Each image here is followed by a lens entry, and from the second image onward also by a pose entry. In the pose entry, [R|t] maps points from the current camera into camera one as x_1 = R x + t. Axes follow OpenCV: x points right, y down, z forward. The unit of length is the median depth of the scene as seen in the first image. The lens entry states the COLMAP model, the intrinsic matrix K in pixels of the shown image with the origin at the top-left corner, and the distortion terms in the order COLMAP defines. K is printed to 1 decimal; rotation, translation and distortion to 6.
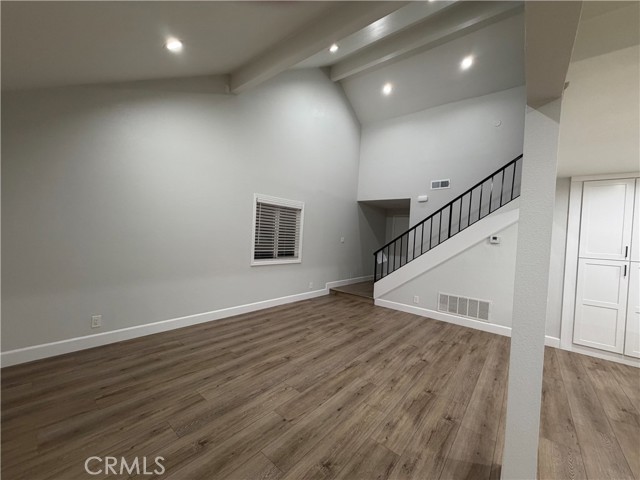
lens RADIAL K [[256.2, 0, 317.9], [0, 256.2, 239.6], [0, 0, 1]] dist [-0.003213, 0.000049]
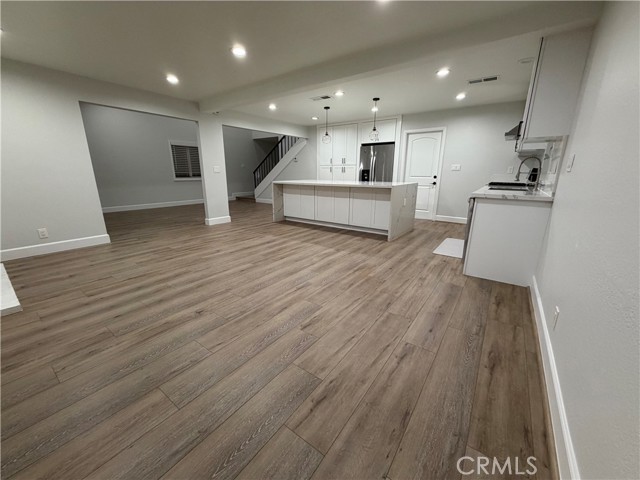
lens RADIAL K [[256.2, 0, 315.4], [0, 256.2, 239.6], [0, 0, 1]] dist [-0.003213, 0.000049]
pose [[0.997098, -0.065826, 0.038241, 0.773834], [0.054510, 0.967997, 0.244972, 0.133071], [-0.053143, -0.242176, 0.968776, -1.133319]]
